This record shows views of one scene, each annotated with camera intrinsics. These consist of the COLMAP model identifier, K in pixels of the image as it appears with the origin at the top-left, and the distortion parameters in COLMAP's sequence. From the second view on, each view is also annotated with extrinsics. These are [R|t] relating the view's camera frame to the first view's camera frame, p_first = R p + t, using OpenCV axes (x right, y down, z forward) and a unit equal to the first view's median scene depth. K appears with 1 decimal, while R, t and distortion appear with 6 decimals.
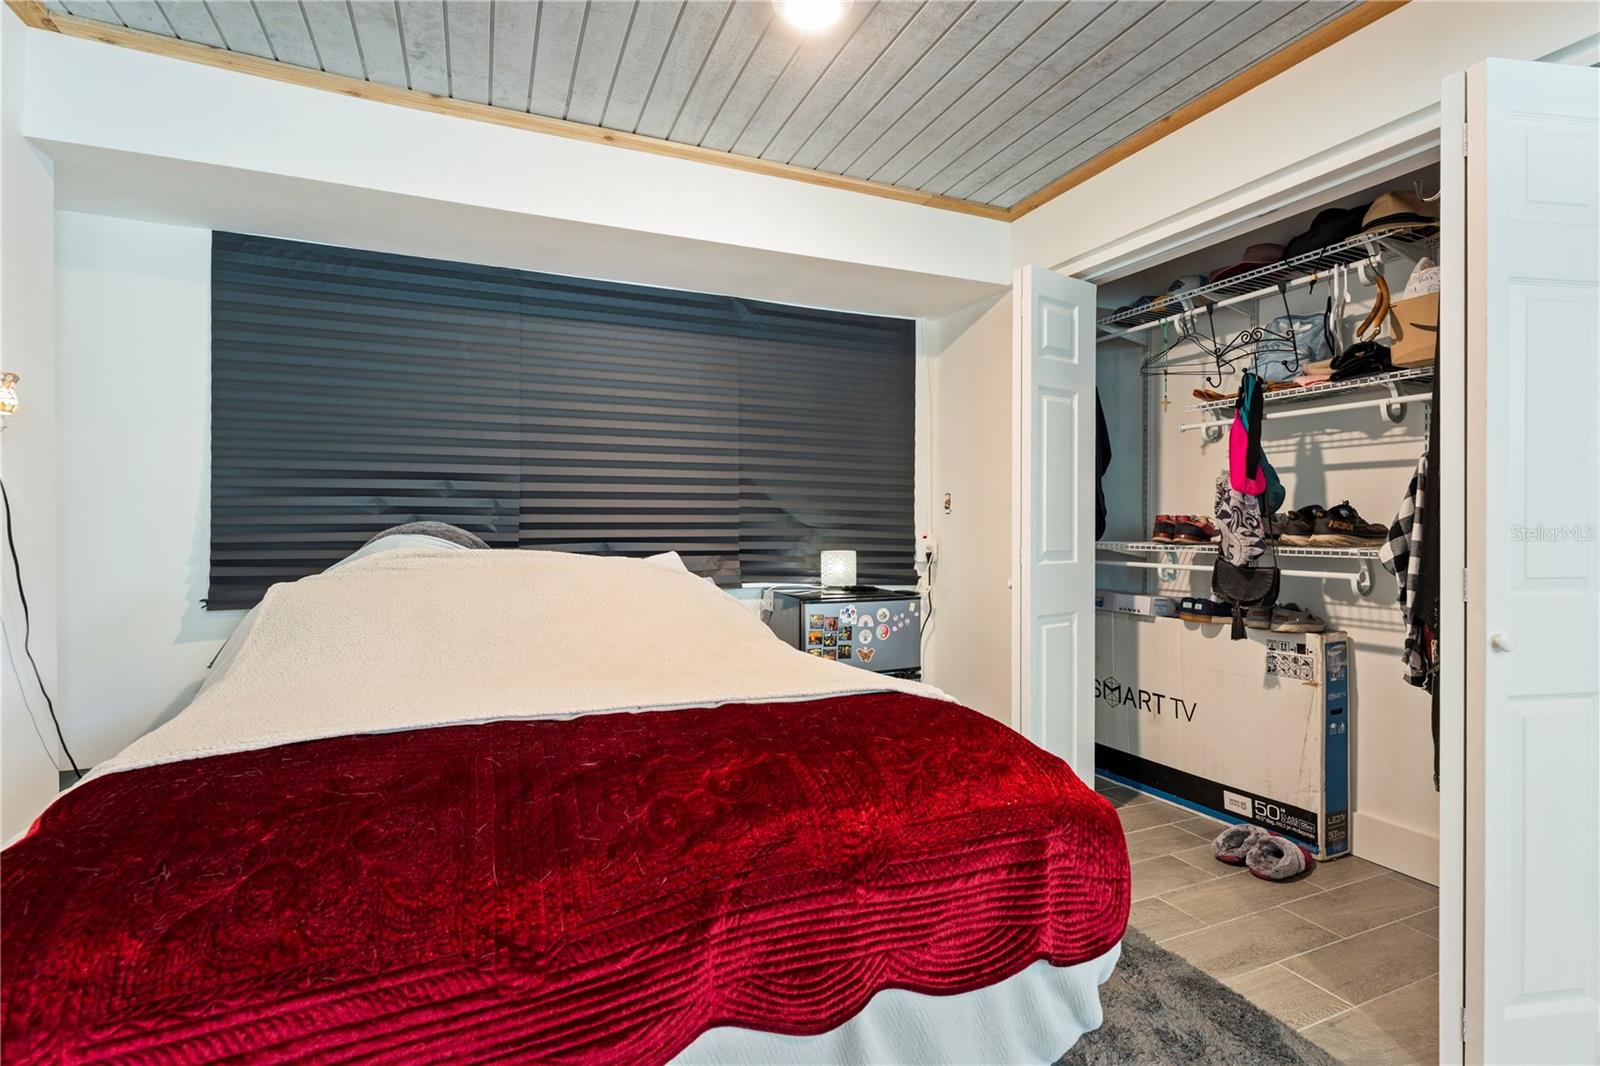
lens RADIAL K [[746.9, 0, 800.0], [0, 746.9, 533.0], [0, 0, 1]] dist [0.000744, 0.000144]
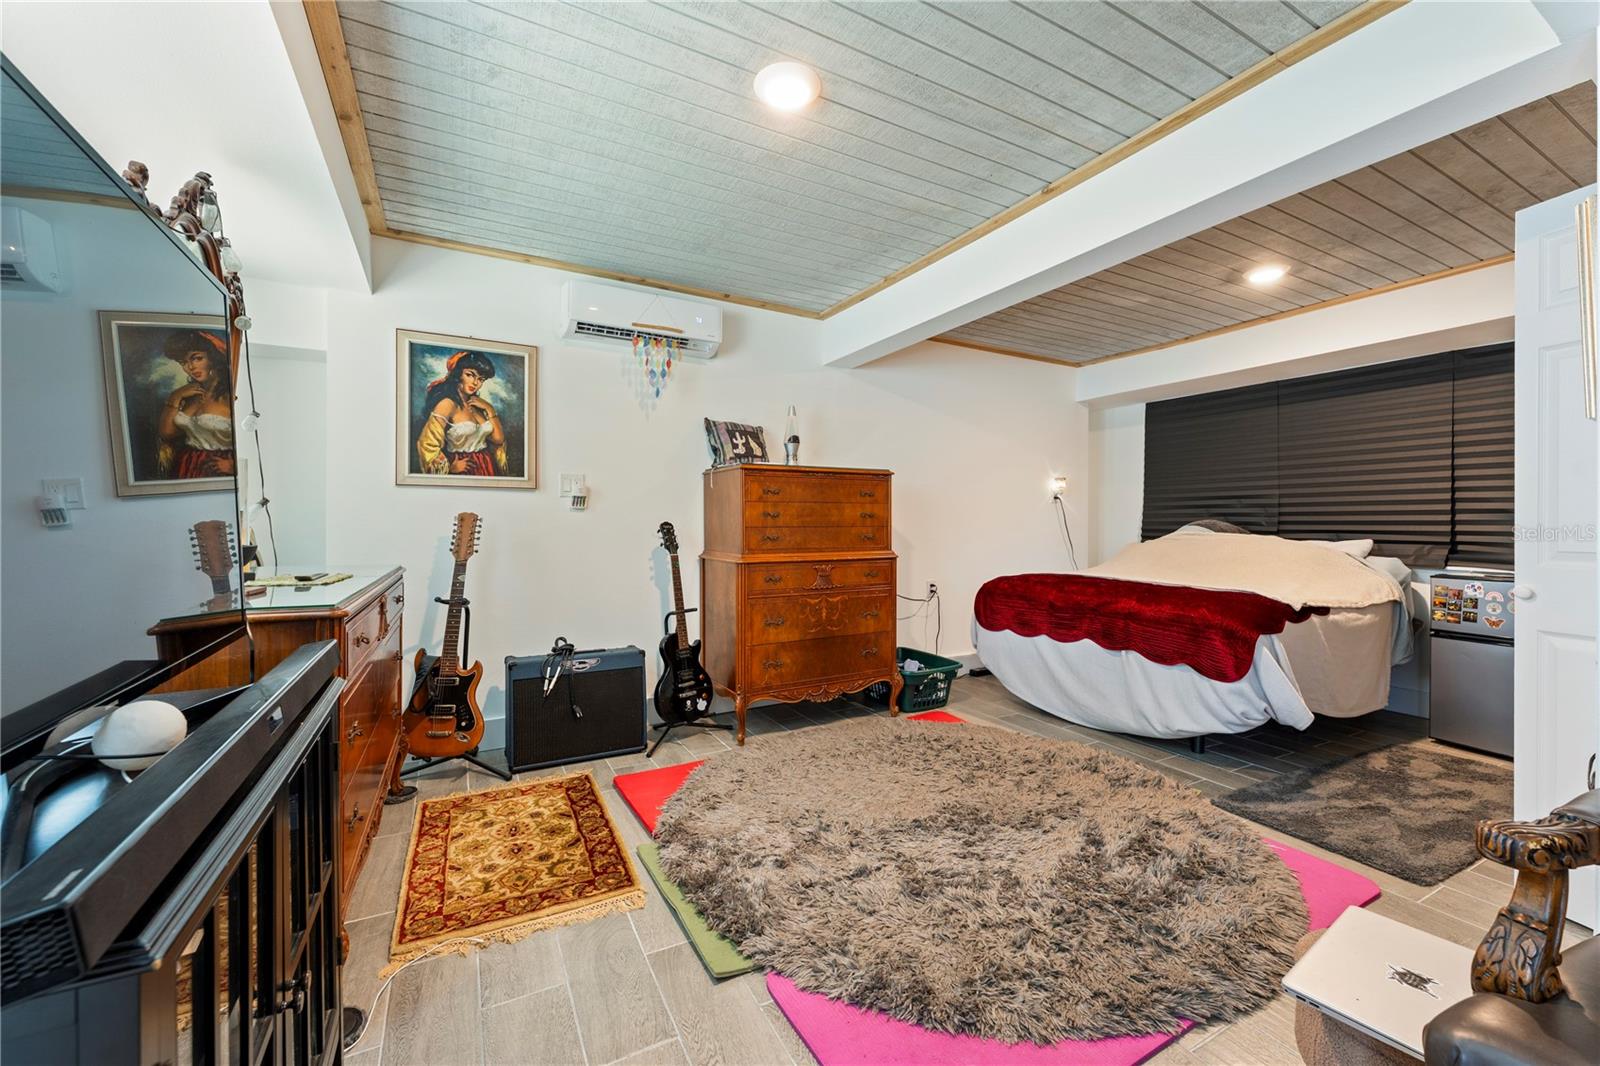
lens RADIAL K [[650.0, 0, 800.8], [0, 650.0, 520.4], [0, 0, 1]] dist [-0.000126, -0.000018]
pose [[0.096871, -0.004312, -0.995288, 1.098408], [-0.009838, 0.999938, -0.005289, 0.004977], [0.995248, 0.010304, 0.096822, -0.301167]]
